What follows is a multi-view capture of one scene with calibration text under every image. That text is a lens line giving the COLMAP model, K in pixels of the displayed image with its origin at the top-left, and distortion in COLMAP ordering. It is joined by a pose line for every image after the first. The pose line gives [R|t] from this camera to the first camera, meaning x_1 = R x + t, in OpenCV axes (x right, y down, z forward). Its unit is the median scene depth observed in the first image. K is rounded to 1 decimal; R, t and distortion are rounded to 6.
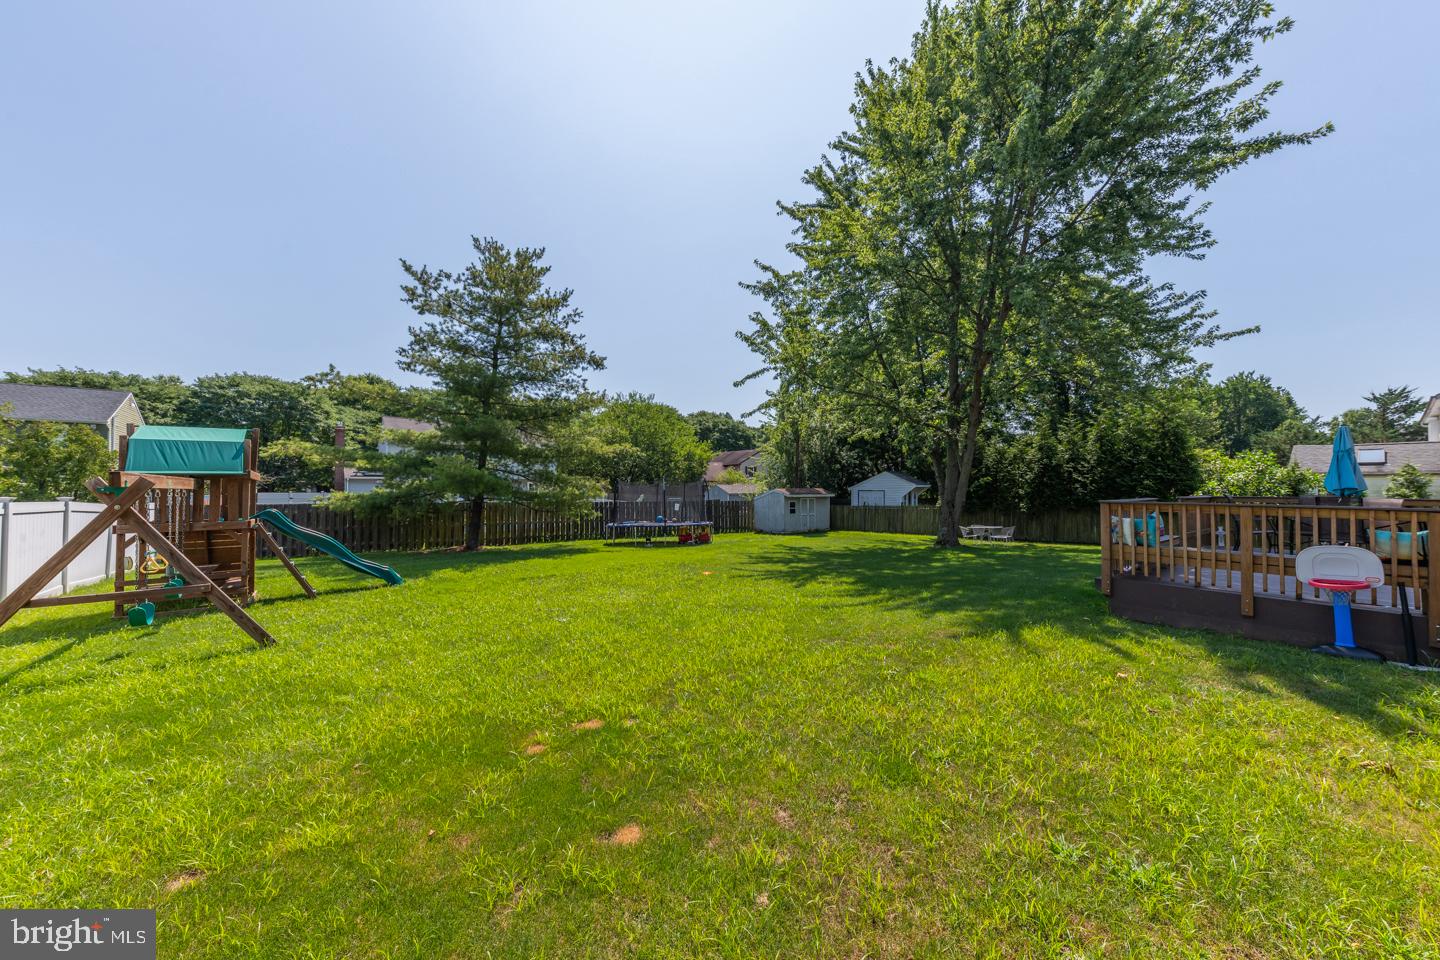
lens RADIAL K [[503.2, 0, 731.7], [0, 503.2, 479.0], [0, 0, 1]] dist [-0.009772, -0.000276]
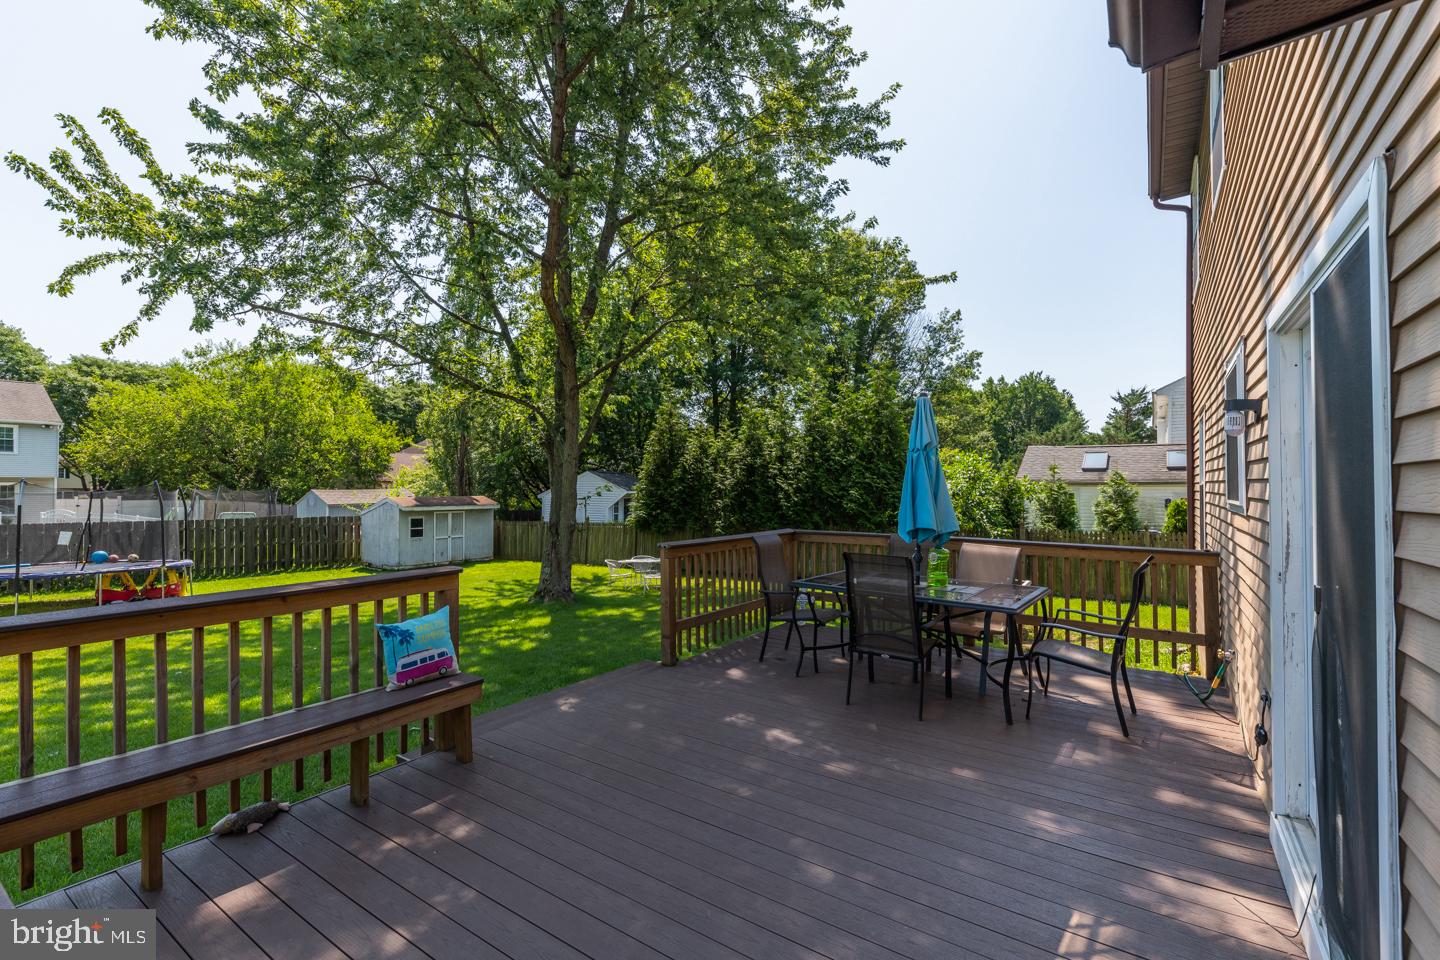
lens RADIAL K [[630.5, 0, 720.7], [0, 630.5, 480.5], [0, 0, 1]] dist [-0.002187, -0.000311]
pose [[0.946615, 0.005822, 0.322315, 0.306860], [-0.007032, 0.999972, 0.002589, -0.009404], [-0.322291, -0.004718, 0.946629, 0.174555]]
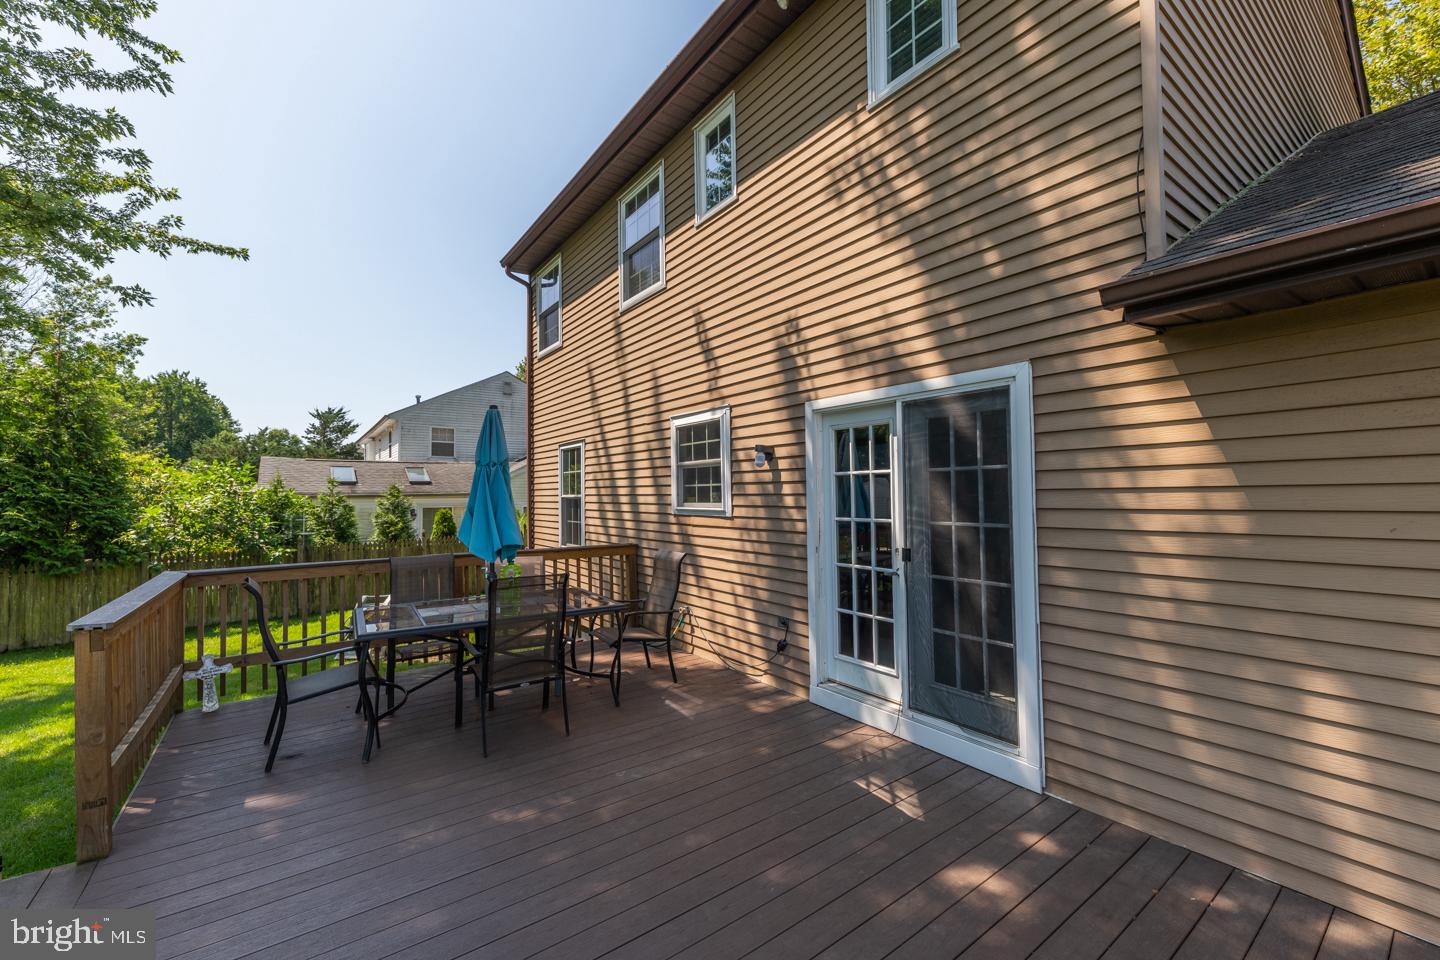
lens RADIAL K [[575.6, 0, 720.7], [0, 575.6, 482.6], [0, 0, 1]] dist [0.002325, -0.000426]
pose [[0.009957, 0.020479, 0.999741, 0.252414], [-0.001388, 0.999790, -0.020466, -0.010141], [-0.999949, -0.001184, 0.009983, 0.281269]]
